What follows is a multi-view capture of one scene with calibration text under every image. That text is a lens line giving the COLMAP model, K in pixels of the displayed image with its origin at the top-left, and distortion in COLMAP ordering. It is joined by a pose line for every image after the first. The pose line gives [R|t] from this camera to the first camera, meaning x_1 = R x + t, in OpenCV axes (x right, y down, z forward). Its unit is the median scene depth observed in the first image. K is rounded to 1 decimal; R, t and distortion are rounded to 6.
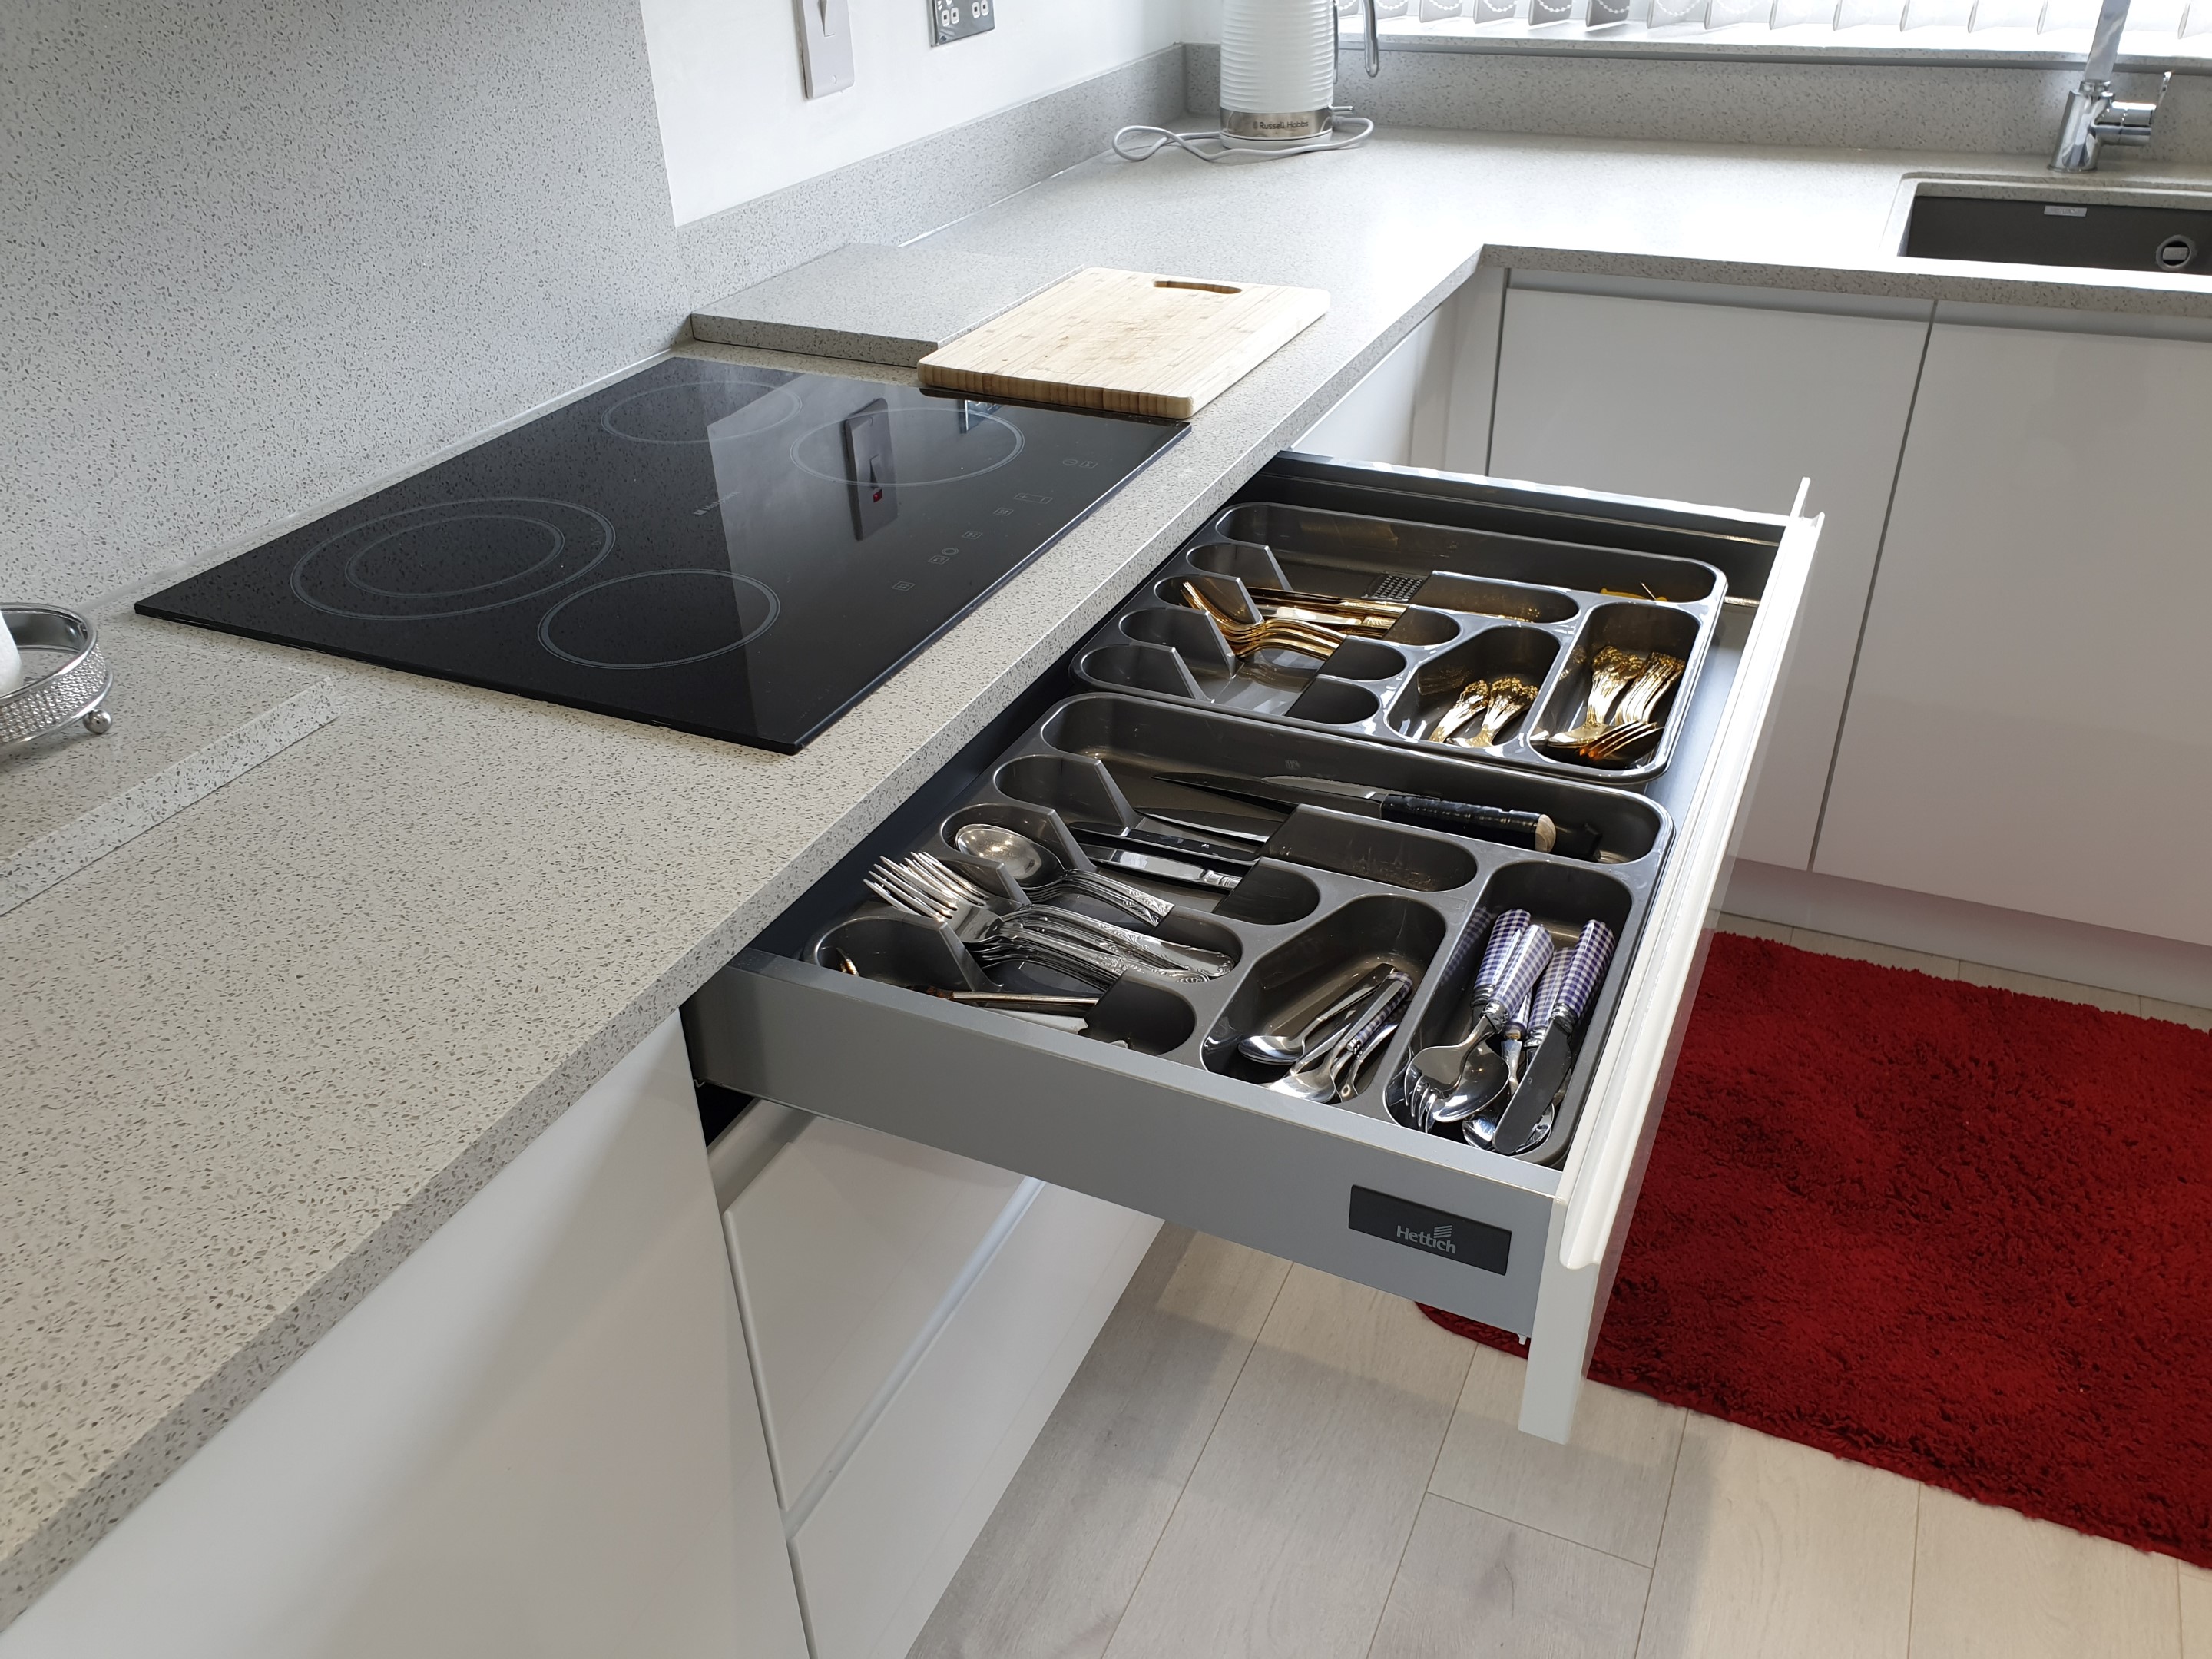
lens RADIAL K [[1702.3, 0, 1114.5], [0, 1702.3, 851.3], [0, 0, 1]] dist [0.048650, -0.037751]
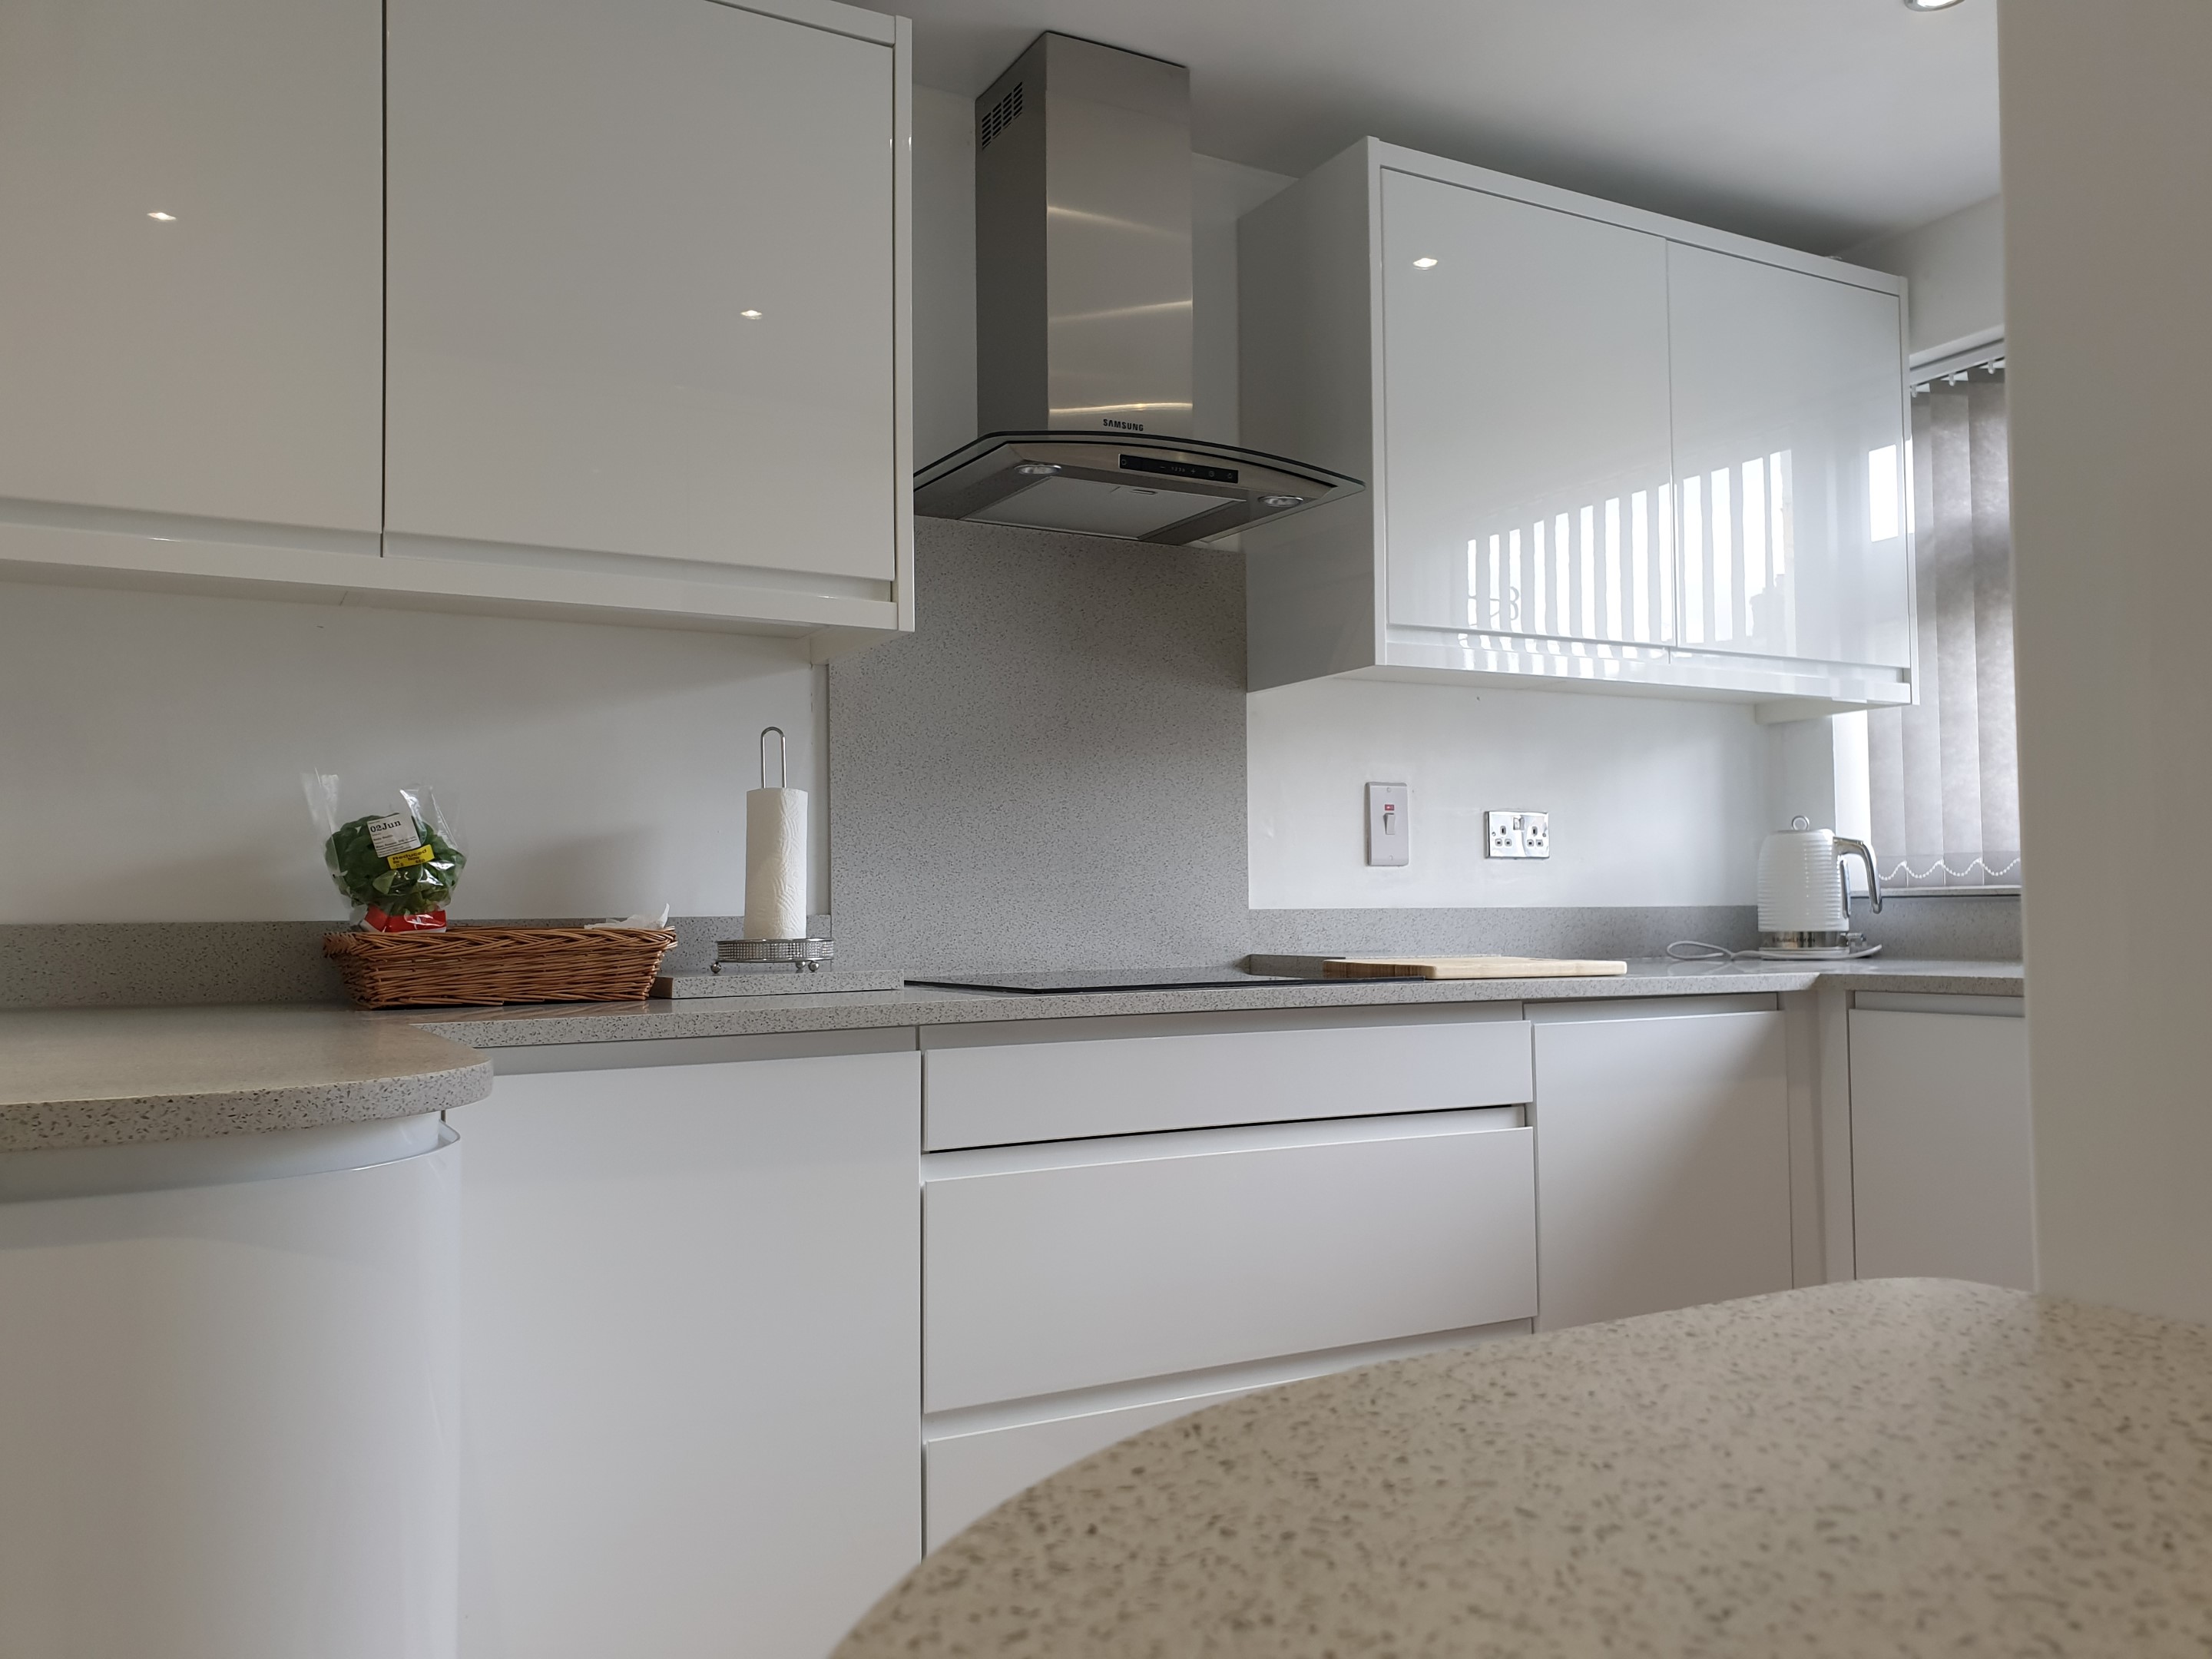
lens RADIAL K [[1702.3, 0, 1135.3], [0, 1702.3, 847.2], [0, 0, 1]] dist [0.048650, -0.037751]
pose [[0.806260, -0.005602, -0.591535, 0.635783], [-0.326989, 0.829085, -0.453538, 0.388062], [0.492973, 0.559095, 0.666626, -0.245064]]
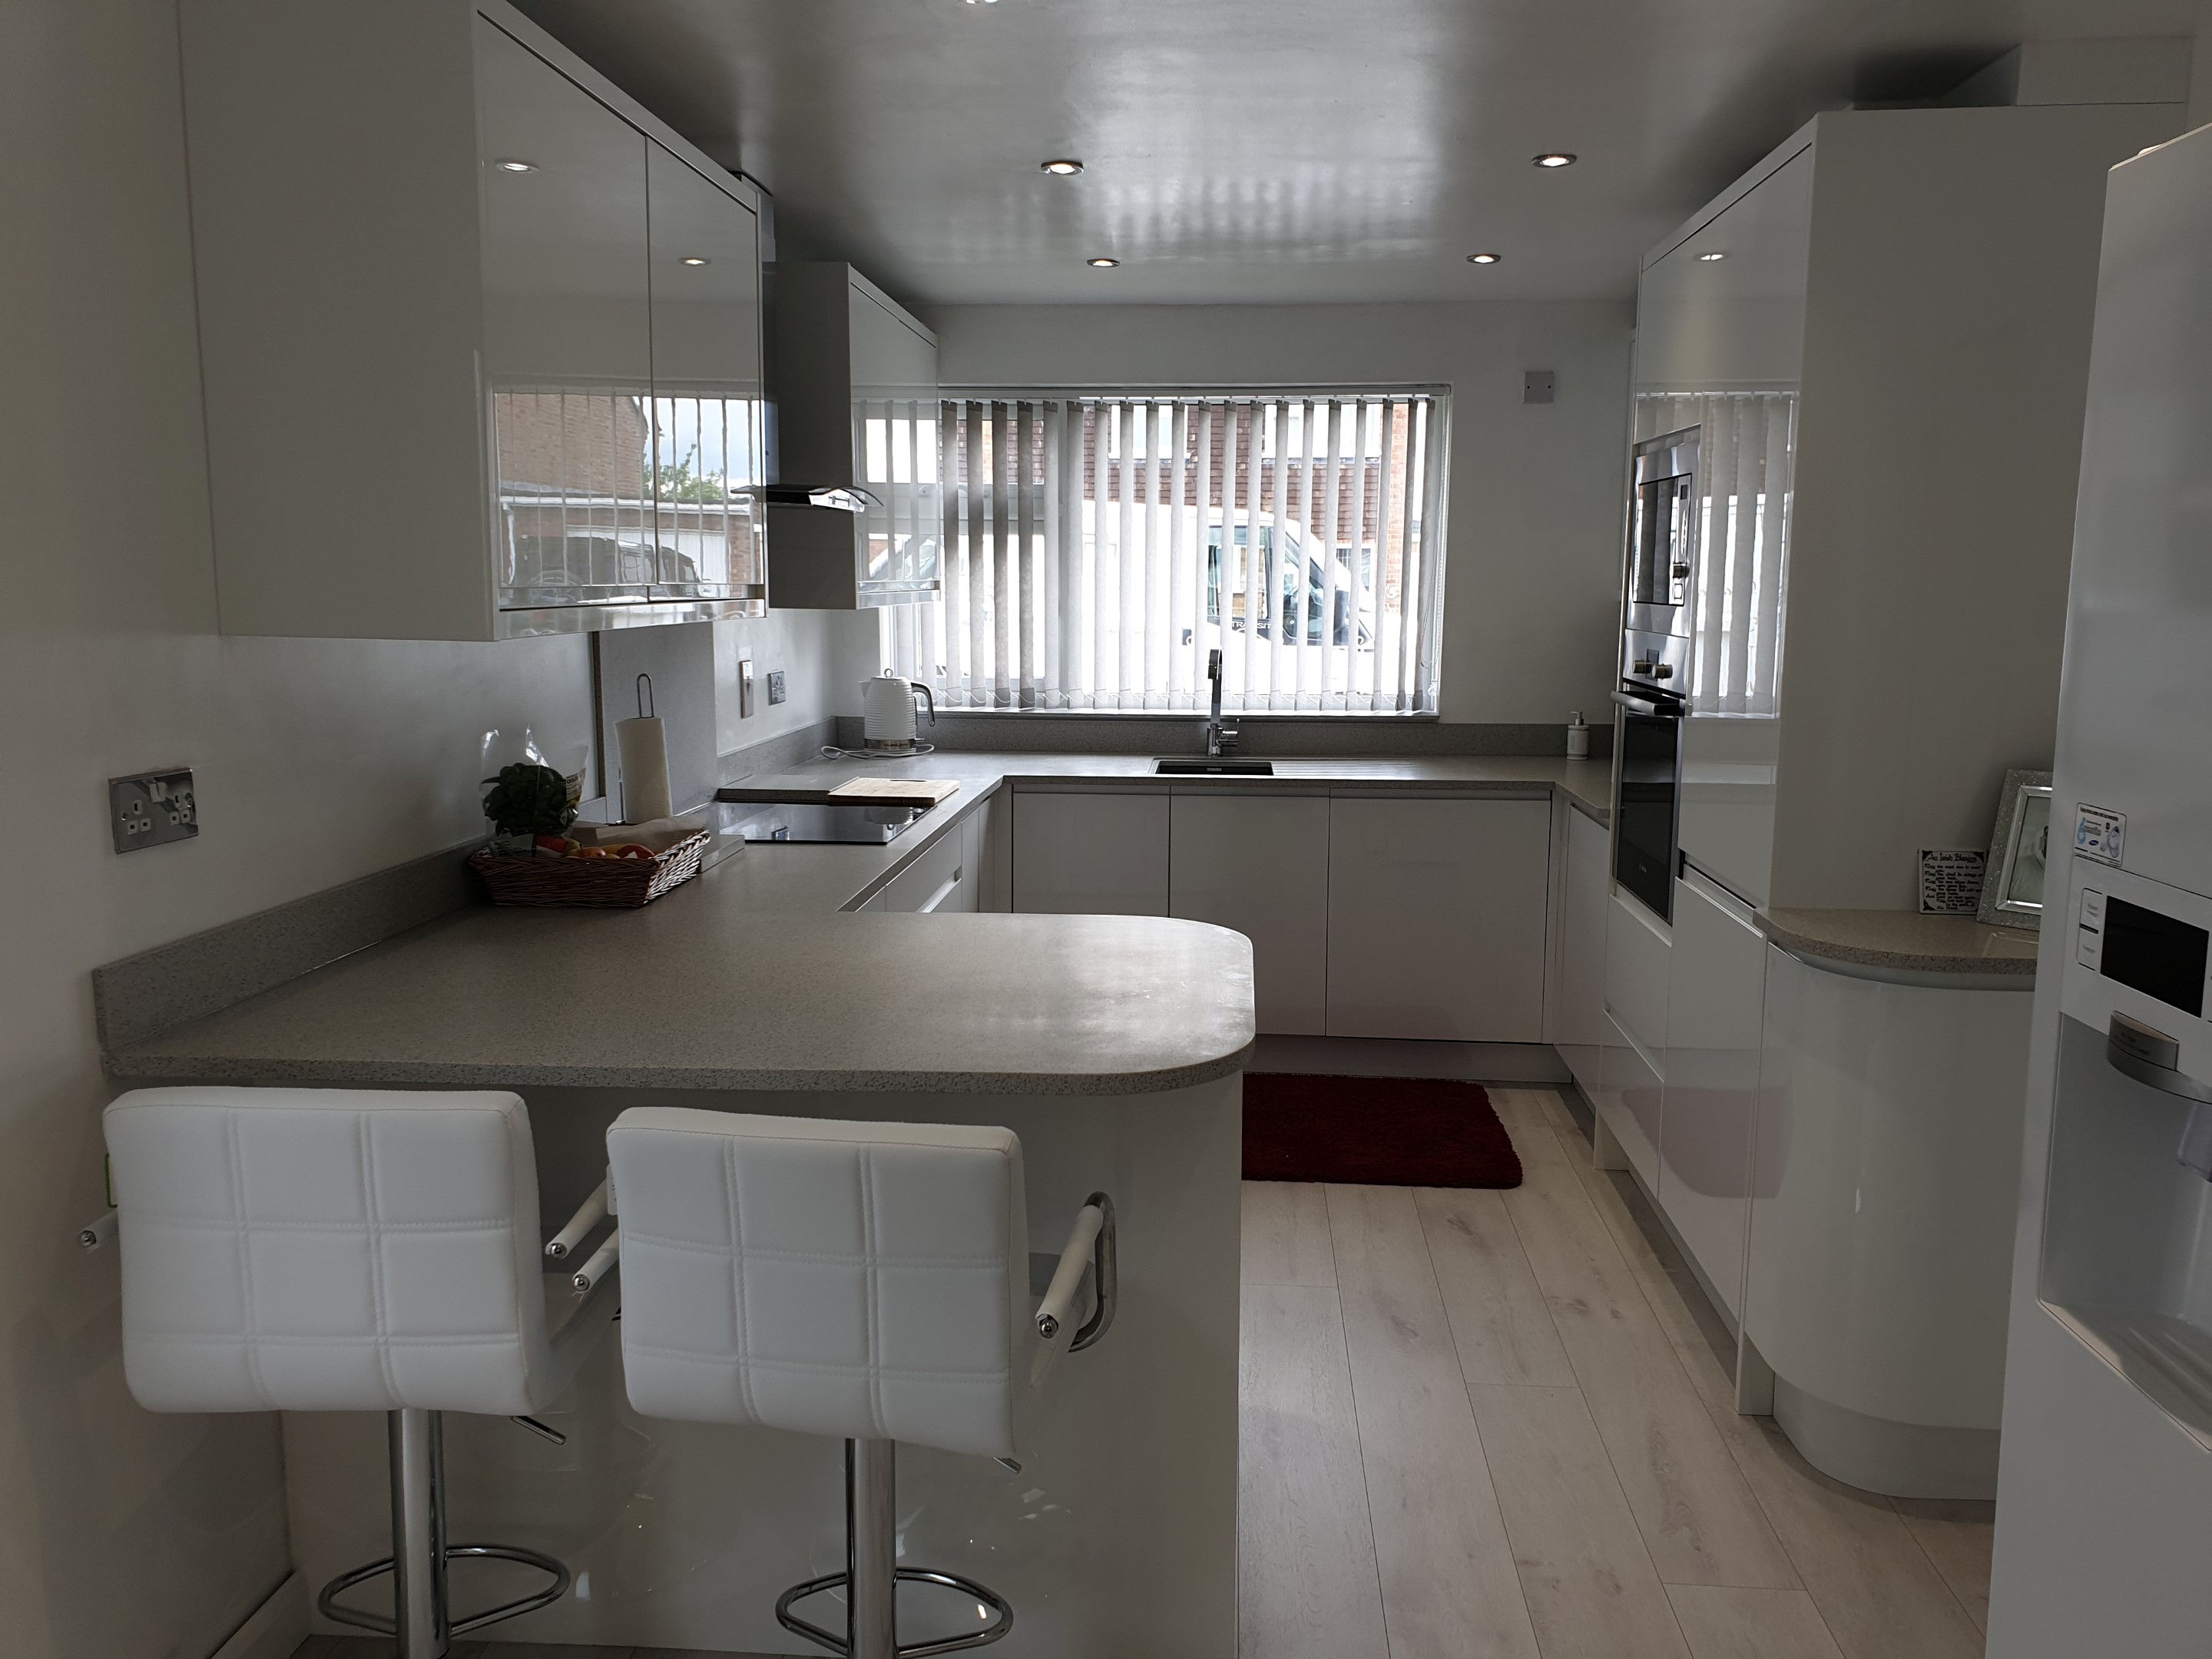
lens RADIAL K [[1702.3, 0, 1092.0], [0, 1702.3, 813.7], [0, 0, 1]] dist [0.048650, -0.037751]
pose [[0.941504, -0.015285, 0.336655, -0.548125], [0.154843, 0.906900, -0.391863, 0.757537], [-0.299323, 0.421069, 0.856216, -1.251900]]
